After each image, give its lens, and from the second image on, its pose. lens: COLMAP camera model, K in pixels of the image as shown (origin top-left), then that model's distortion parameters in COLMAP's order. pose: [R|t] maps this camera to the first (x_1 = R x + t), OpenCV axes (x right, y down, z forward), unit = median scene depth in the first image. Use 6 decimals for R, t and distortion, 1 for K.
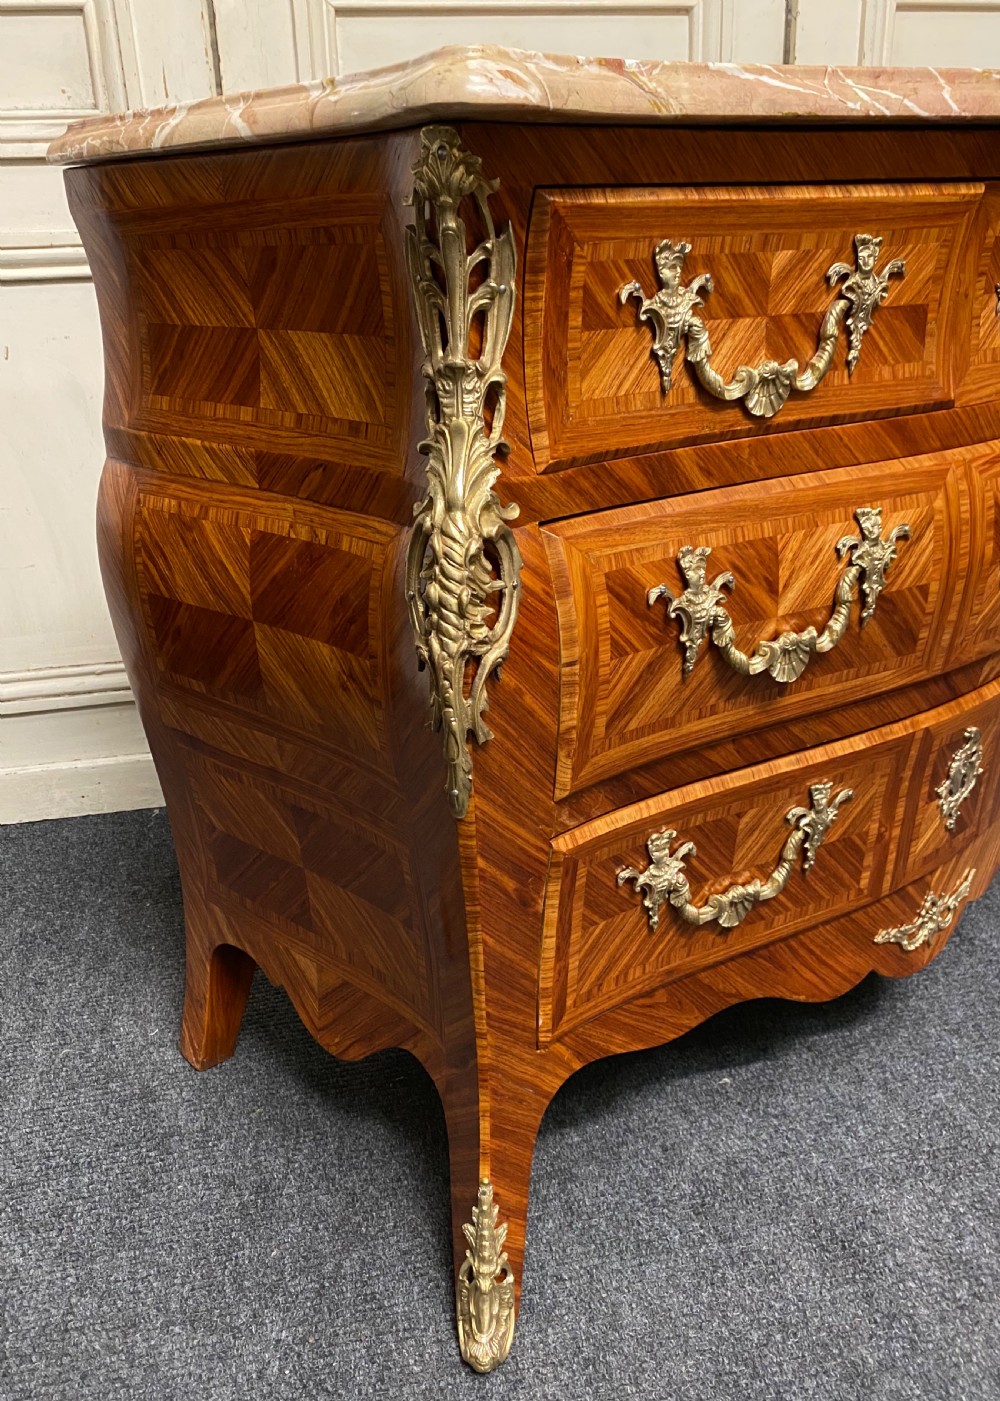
lens RADIAL K [[1132.2, 0, 451.0], [0, 1132.2, 673.7], [0, 0, 1]] dist [-0.016922, 0.028227]
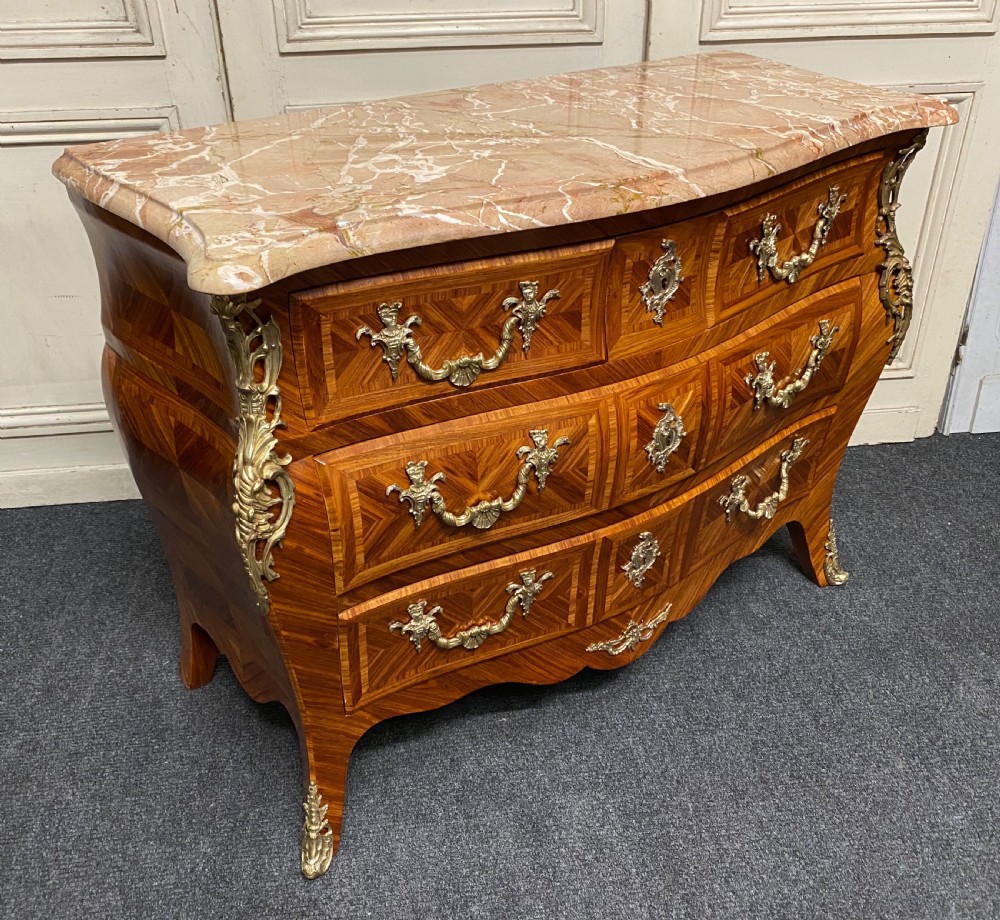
lens RADIAL K [[959.6, 0, 496.2], [0, 959.6, 462.7], [0, 0, 1]] dist [0.013804, 0.000000]
pose [[0.997484, 0.056972, -0.042179, 0.351635], [-0.048034, 0.980827, 0.188869, -0.345534], [0.052131, -0.186367, 0.981096, -0.380473]]
